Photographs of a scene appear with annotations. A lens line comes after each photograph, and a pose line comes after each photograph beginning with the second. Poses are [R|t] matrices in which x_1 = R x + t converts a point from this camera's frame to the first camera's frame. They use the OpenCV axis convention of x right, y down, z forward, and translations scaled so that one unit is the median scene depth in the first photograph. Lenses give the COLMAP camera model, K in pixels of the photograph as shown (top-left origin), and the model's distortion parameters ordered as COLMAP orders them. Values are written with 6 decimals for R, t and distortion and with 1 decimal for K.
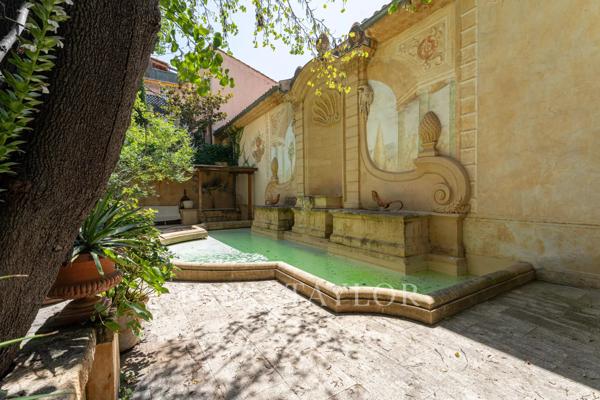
lens RADIAL K [[267.4, 0, 300.0], [0, 267.4, 200.0], [0, 0, 1]] dist [-0.000603, 0.000020]
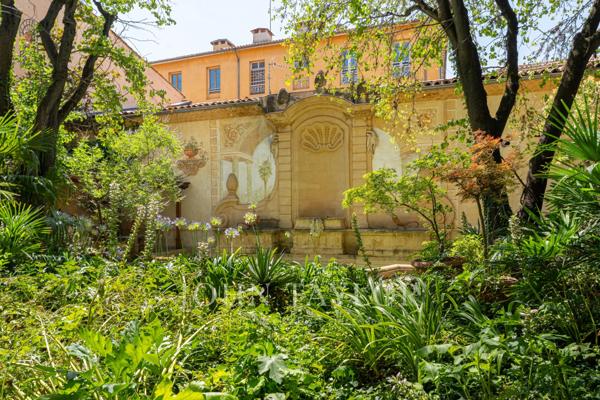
lens RADIAL K [[411.0, 0, 300.0], [0, 411.0, 200.0], [0, 0, 1]] dist [-0.000332, 0.000011]
pose [[0.796215, 0.017373, 0.604764, -1.328022], [0.010656, 0.999030, -0.042729, -0.023468], [-0.604920, 0.040466, 0.795258, -0.368085]]
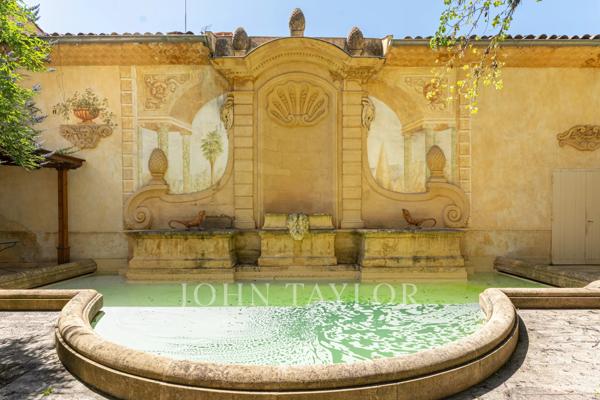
lens RADIAL K [[284.7, 0, 303.1], [0, 284.7, 219.9], [0, 0, 1]] dist [-0.003019, -0.000789]
pose [[0.540359, 0.000378, 0.841434, -0.816703], [0.008857, 0.999942, -0.006138, 0.008902], [-0.841388, 0.010769, 0.540324, 0.715161]]
